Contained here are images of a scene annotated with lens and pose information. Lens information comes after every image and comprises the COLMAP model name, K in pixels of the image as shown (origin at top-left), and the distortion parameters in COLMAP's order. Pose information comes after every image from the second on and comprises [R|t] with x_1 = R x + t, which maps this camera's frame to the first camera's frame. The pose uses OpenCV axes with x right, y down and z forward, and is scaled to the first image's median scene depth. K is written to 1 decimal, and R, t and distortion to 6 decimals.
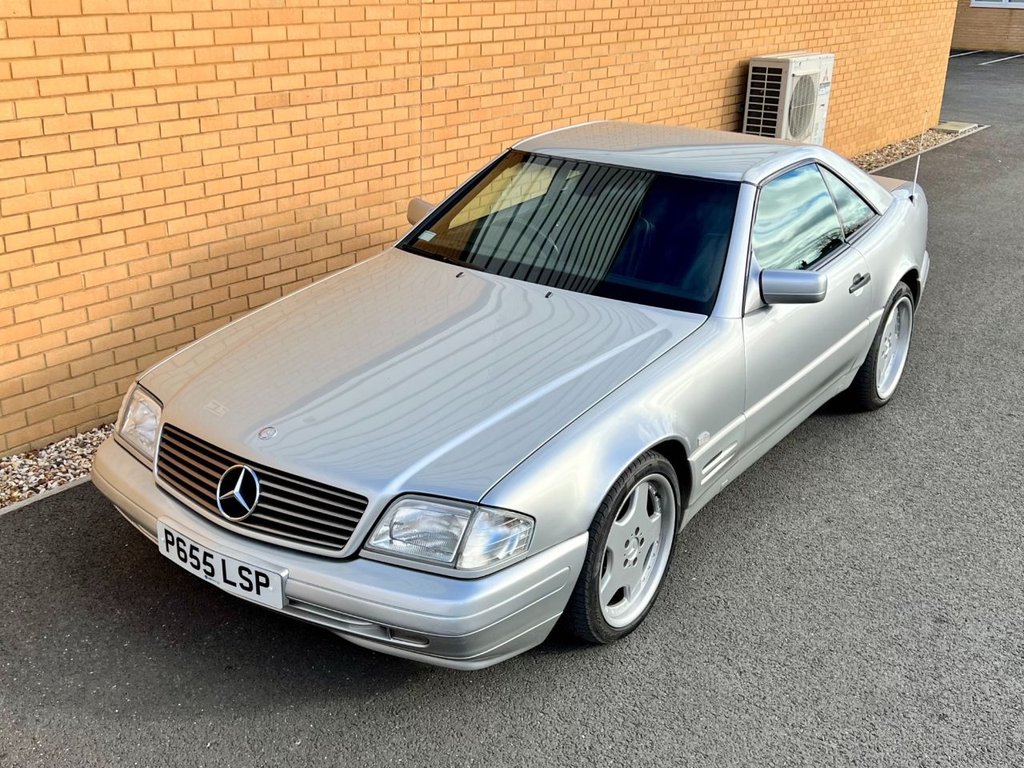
lens RADIAL K [[1179.9, 0, 512.0], [0, 1179.9, 384.0], [0, 0, 1]] dist [0.129122, -0.308032]
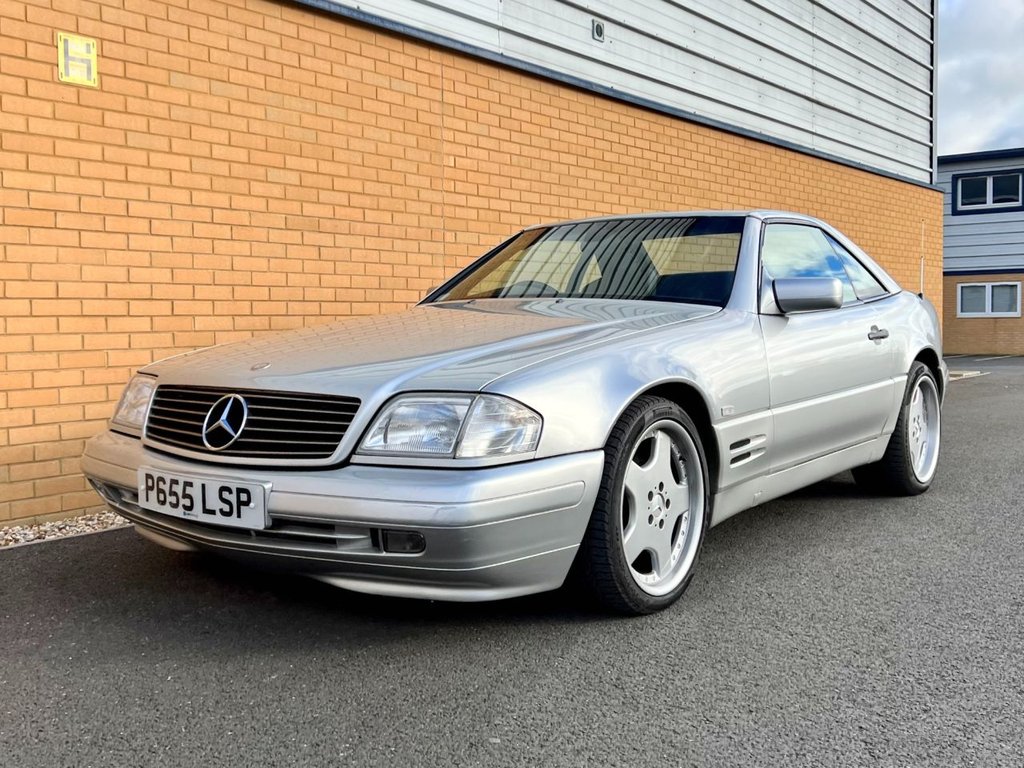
lens RADIAL K [[1100.7, 0, 507.5], [0, 1100.7, 351.4], [0, 0, 1]] dist [0.128236, -0.325876]
pose [[0.998800, -0.034904, -0.034352, 0.013815], [0.021894, 0.945699, -0.324305, 0.203220], [0.043806, 0.323163, 0.945329, 0.106533]]
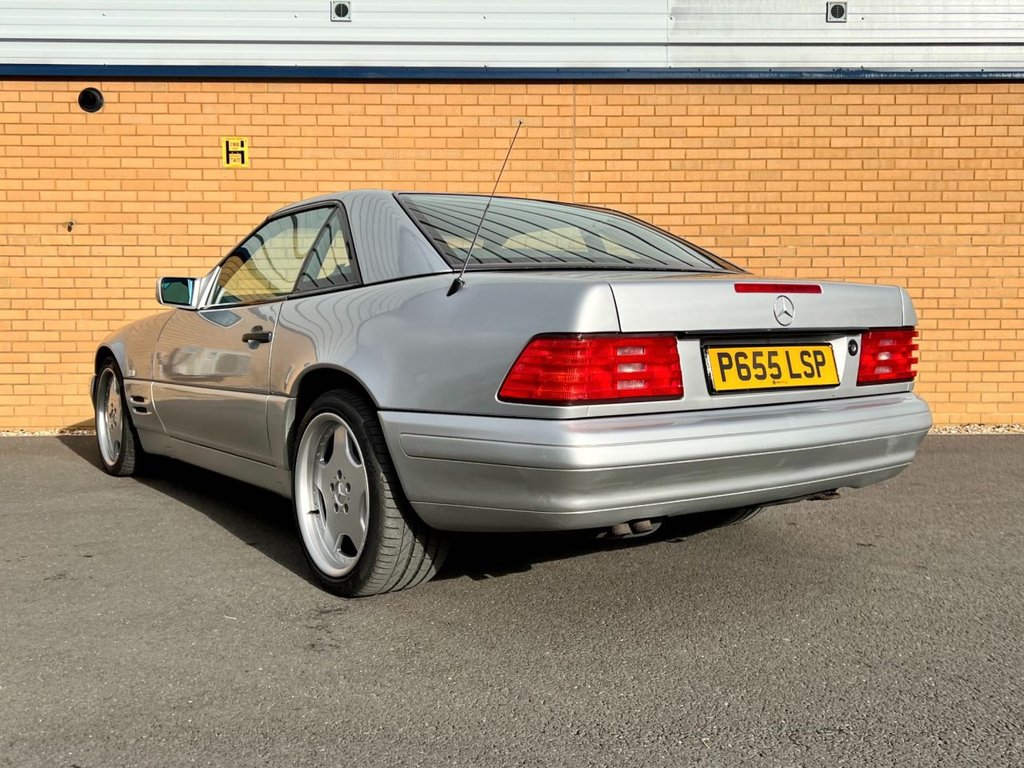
lens RADIAL K [[997.7, 0, 497.2], [0, 997.7, 375.2], [0, 0, 1]] dist [0.099599, -0.206925]
pose [[0.590330, 0.028850, -0.806646, 0.875317], [-0.266673, 0.950215, -0.161175, 0.091070], [0.761838, 0.310257, 0.568634, 0.441742]]
